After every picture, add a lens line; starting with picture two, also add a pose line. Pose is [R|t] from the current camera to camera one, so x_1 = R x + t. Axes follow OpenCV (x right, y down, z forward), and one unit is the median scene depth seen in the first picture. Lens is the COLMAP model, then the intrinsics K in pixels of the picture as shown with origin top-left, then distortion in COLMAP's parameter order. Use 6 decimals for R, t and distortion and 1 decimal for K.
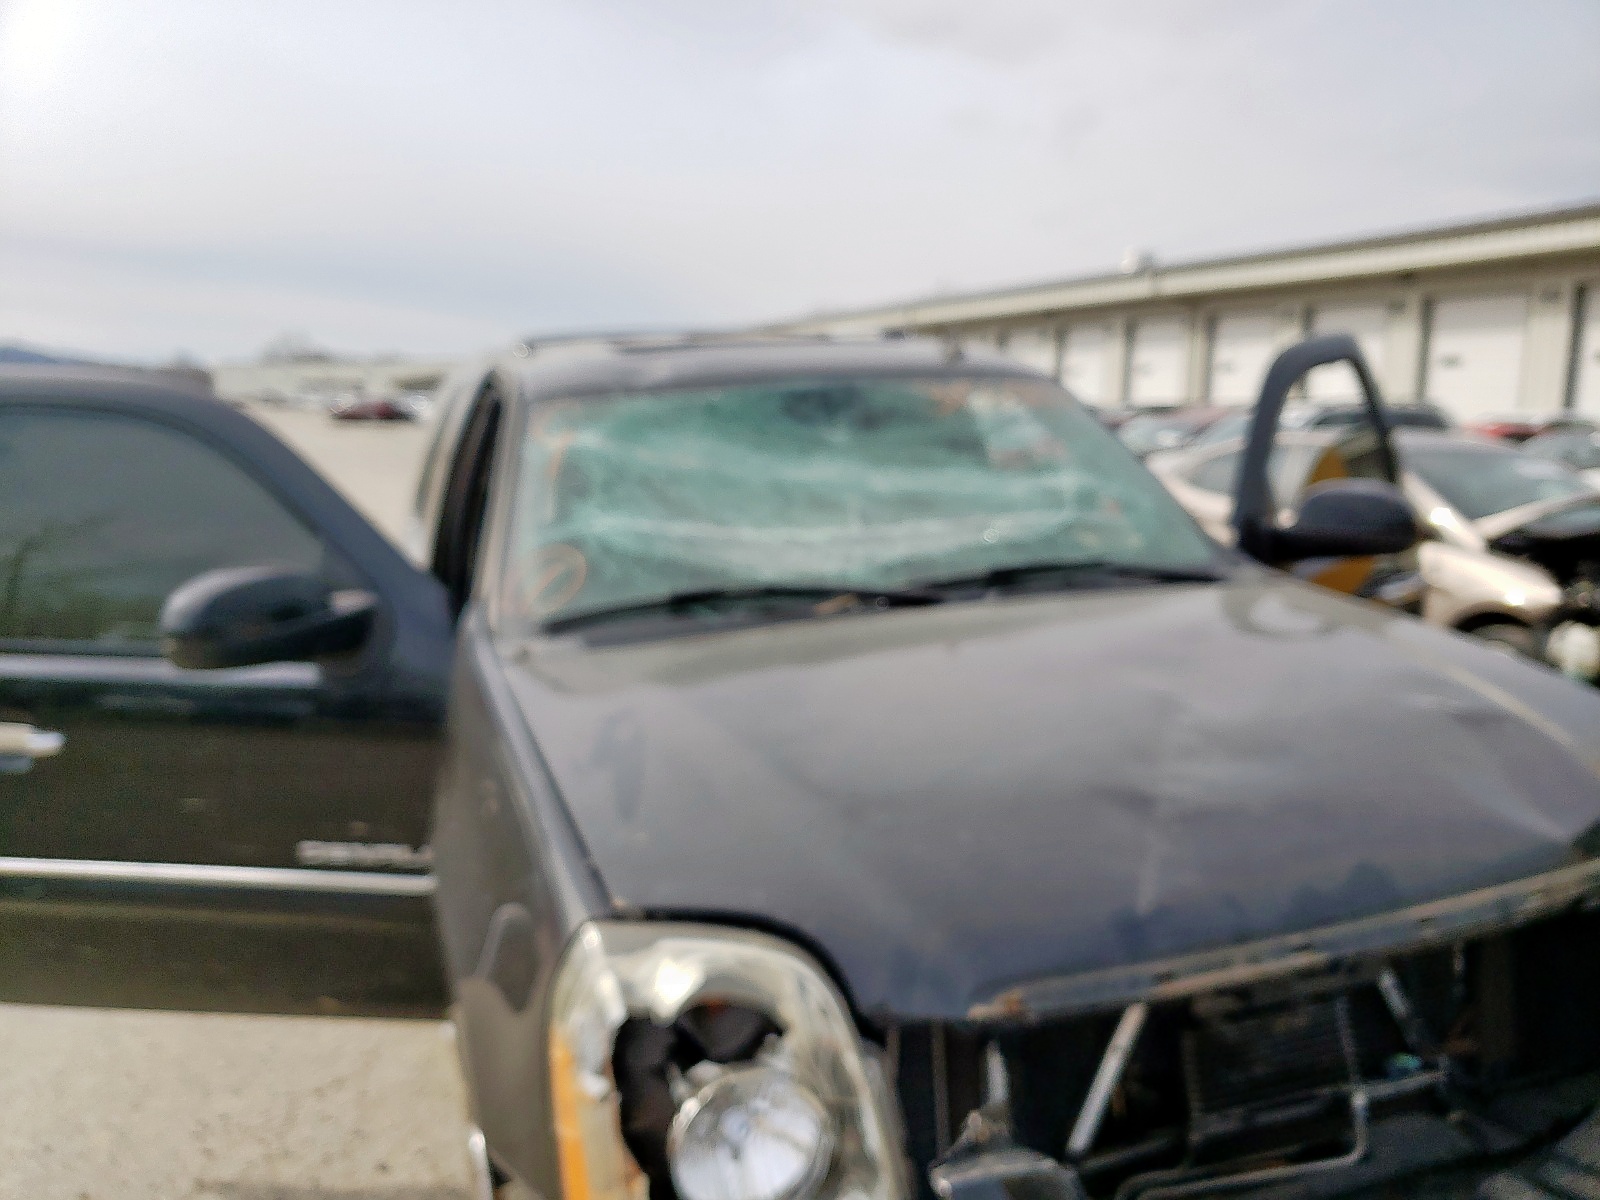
lens RADIAL K [[1215.8, 0, 823.0], [0, 1215.8, 595.0], [0, 0, 1]] dist [-0.096331, 0.047041]
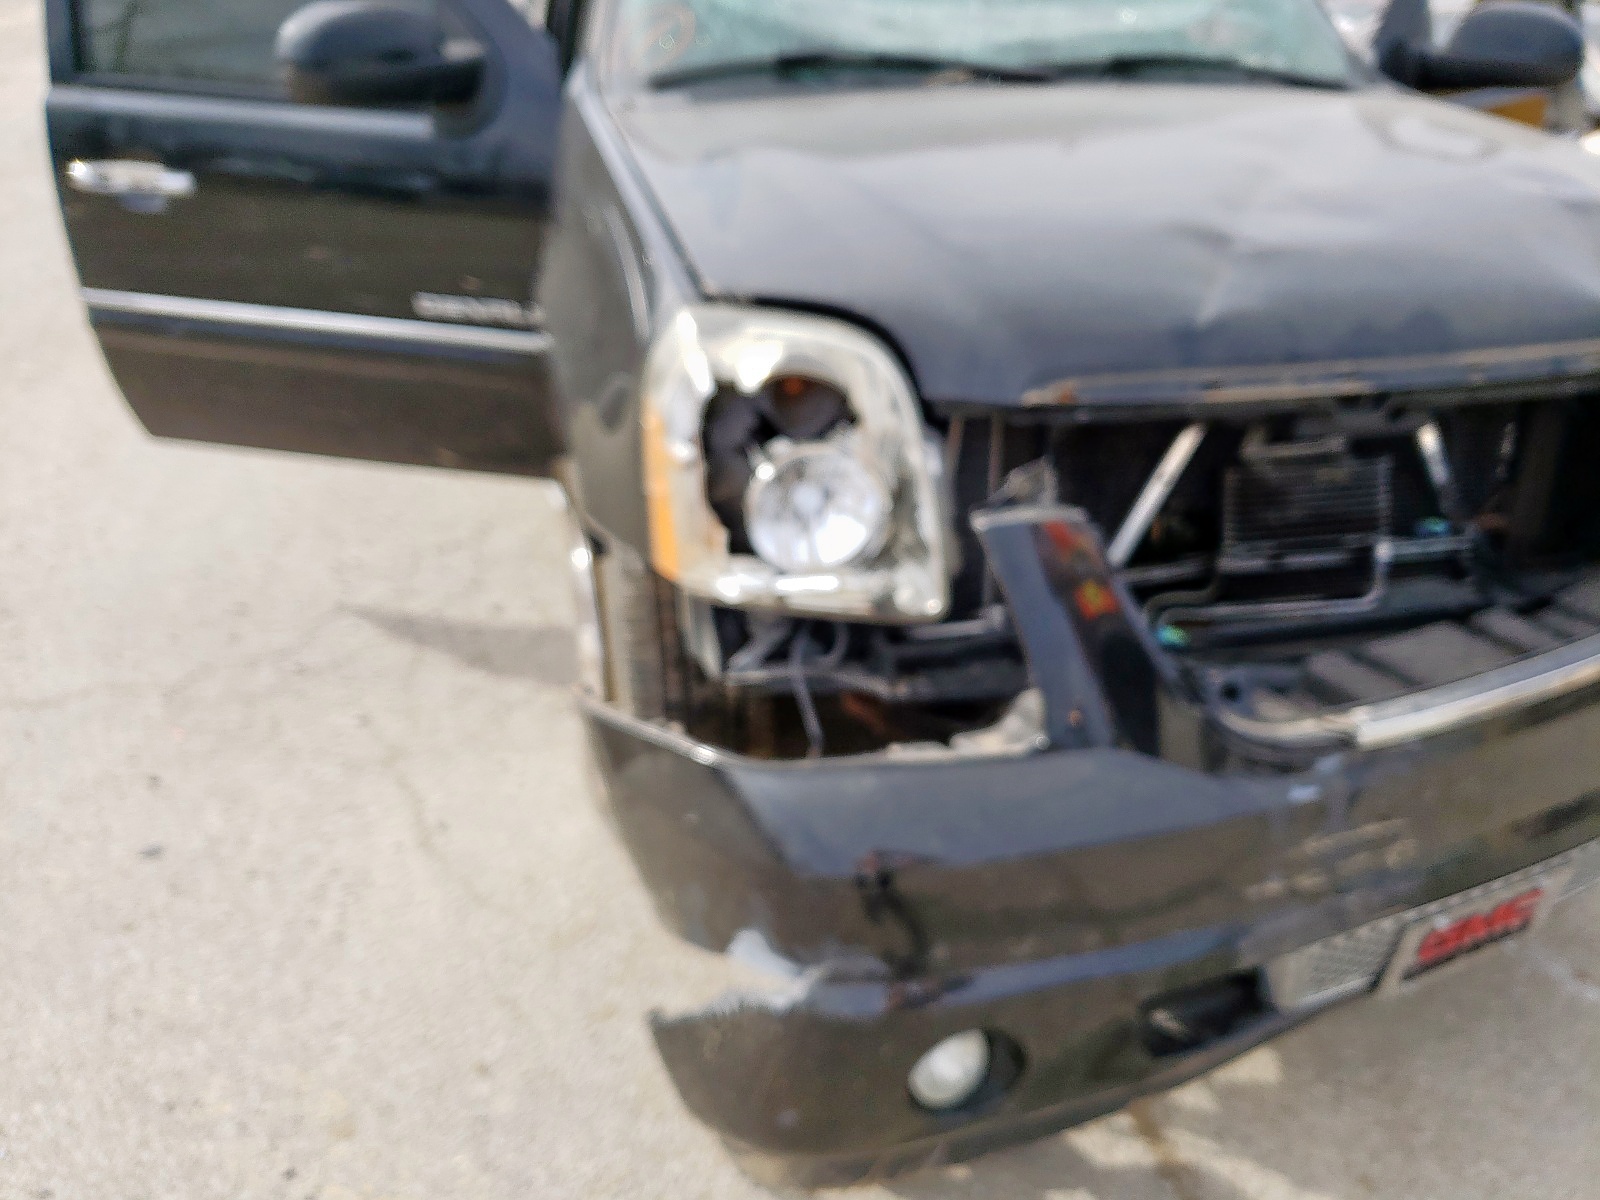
lens RADIAL K [[1215.8, 0, 823.0], [0, 1215.8, 595.0], [0, 0, 1]] dist [-0.096331, 0.047041]
pose [[0.993691, 0.087664, -0.069945, 0.026203], [-0.059251, 0.939908, 0.336249, 0.129290], [0.095219, -0.329983, 0.939172, -0.082952]]
